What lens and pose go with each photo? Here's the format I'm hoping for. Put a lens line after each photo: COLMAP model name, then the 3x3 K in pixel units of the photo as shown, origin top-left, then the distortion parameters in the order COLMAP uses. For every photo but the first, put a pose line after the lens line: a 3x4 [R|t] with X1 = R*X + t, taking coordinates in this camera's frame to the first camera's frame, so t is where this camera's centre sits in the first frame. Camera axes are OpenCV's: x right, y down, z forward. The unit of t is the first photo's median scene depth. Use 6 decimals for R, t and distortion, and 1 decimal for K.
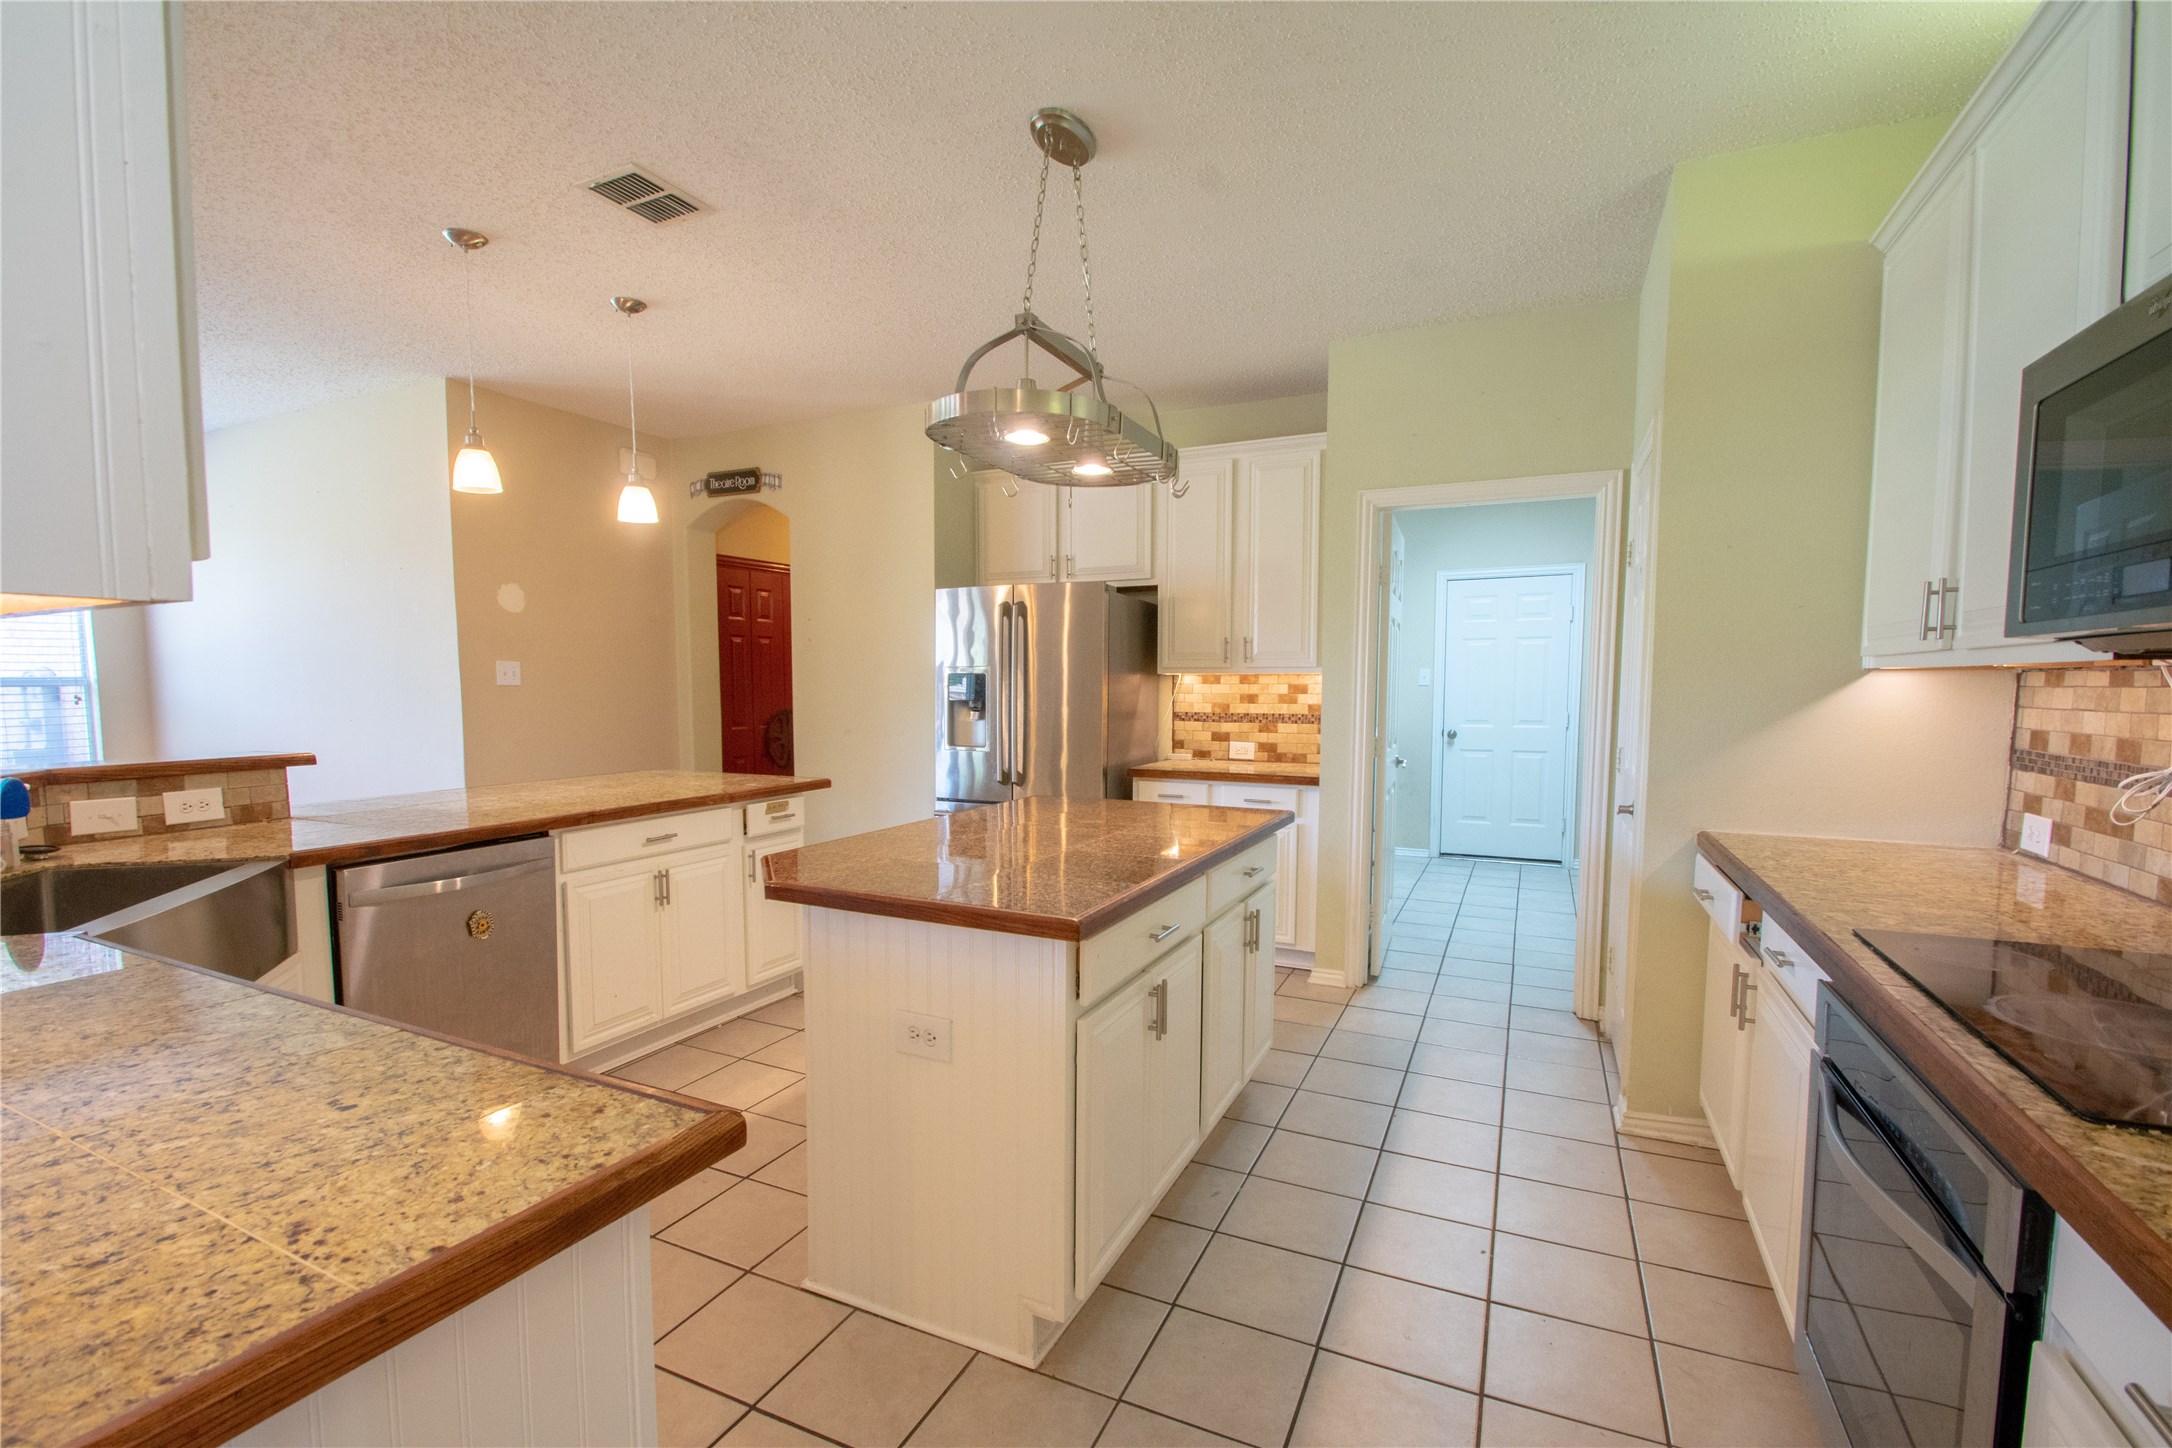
lens RADIAL K [[965.5, 0, 1076.2], [0, 965.5, 759.2], [0, 0, 1]] dist [0.011654, -0.010953]
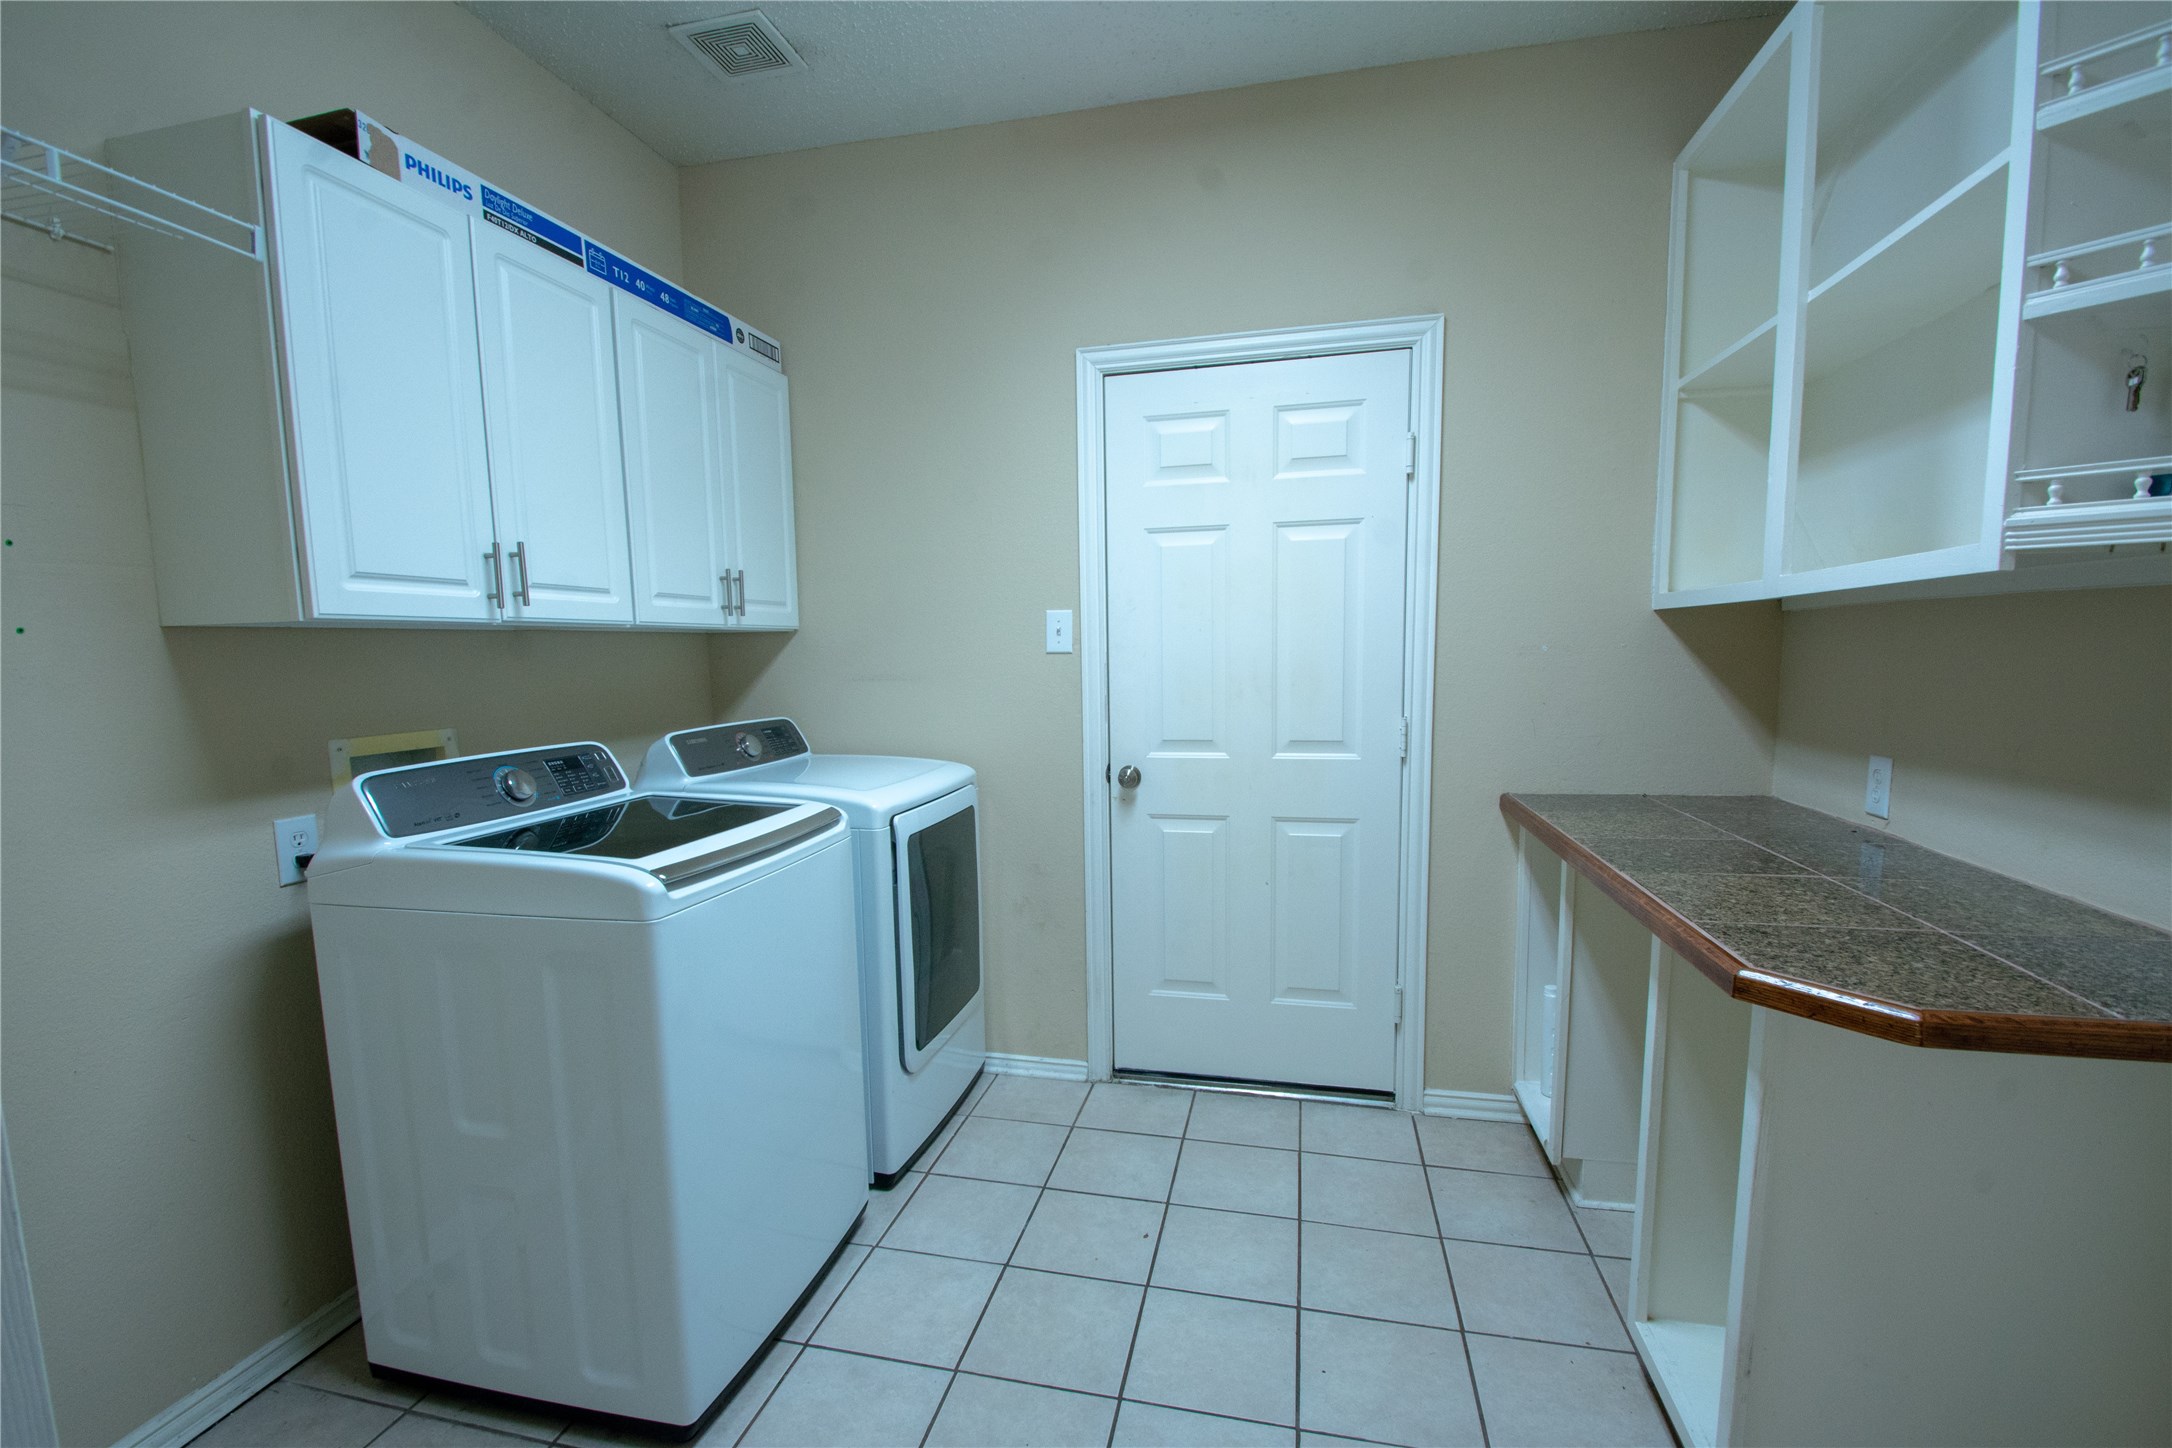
lens RADIAL K [[965.5, 0, 1076.2], [0, 965.5, 759.2], [0, 0, 1]] dist [0.011654, -0.010953]
pose [[0.983438, -0.040887, 0.176575, 0.298212], [0.033462, 0.998434, 0.044824, -0.051324], [-0.178131, -0.038173, 0.983266, 0.618332]]
